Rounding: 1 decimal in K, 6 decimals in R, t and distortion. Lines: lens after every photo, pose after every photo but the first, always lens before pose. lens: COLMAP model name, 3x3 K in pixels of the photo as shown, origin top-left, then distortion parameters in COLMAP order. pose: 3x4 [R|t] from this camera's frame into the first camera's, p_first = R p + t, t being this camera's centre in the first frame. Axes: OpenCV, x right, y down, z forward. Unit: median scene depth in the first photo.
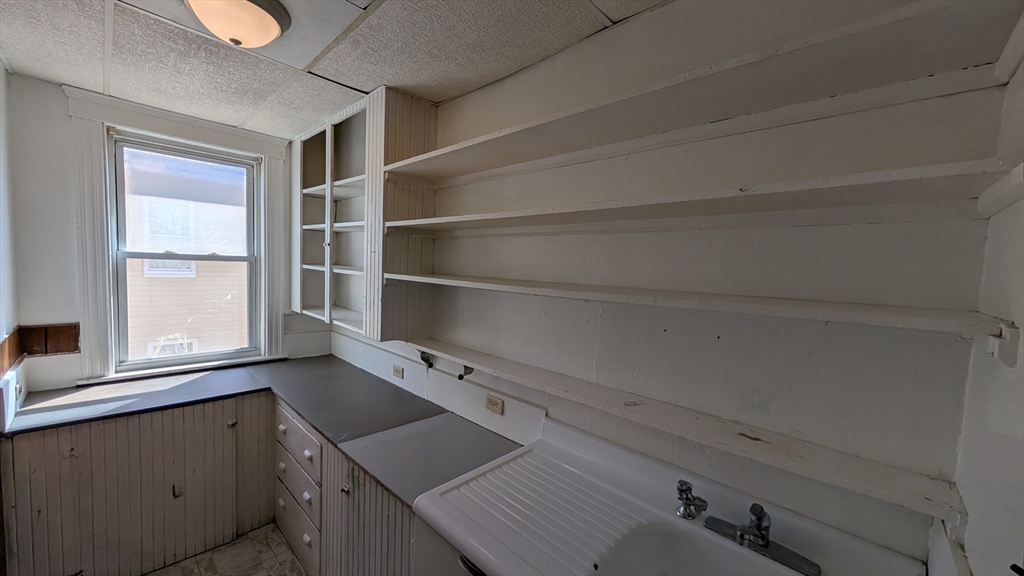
lens RADIAL K [[385.0, 0, 507.0], [0, 385.0, 291.6], [0, 0, 1]] dist [-0.000841, 0.000338]
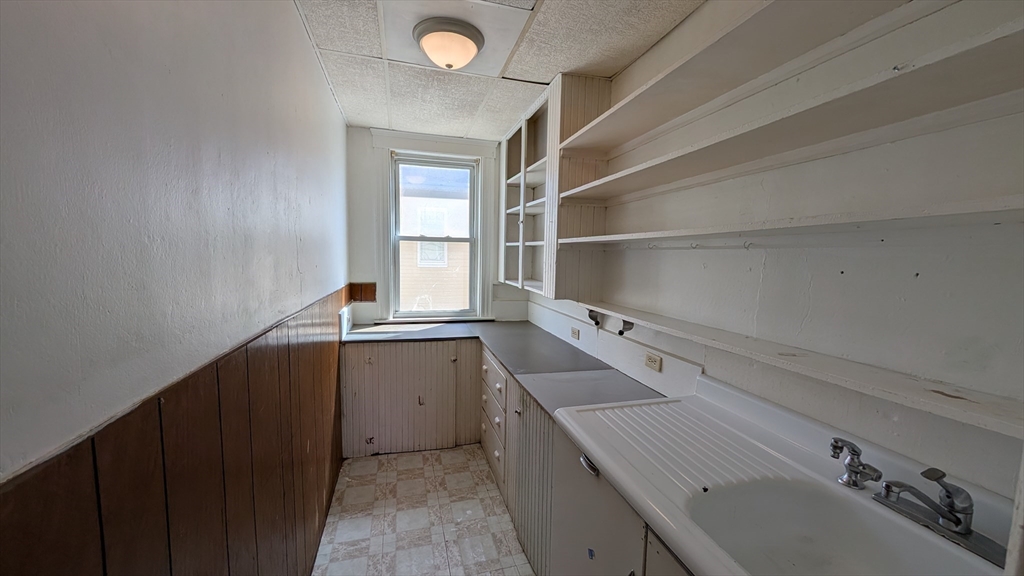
lens RADIAL K [[385.0, 0, 507.0], [0, 385.0, 291.6], [0, 0, 1]] dist [-0.000841, 0.000338]
pose [[0.859403, 0.024755, -0.510699, 0.132882], [-0.019210, 0.999685, 0.016130, 0.089502], [0.510937, -0.004052, 0.859608, -0.058313]]
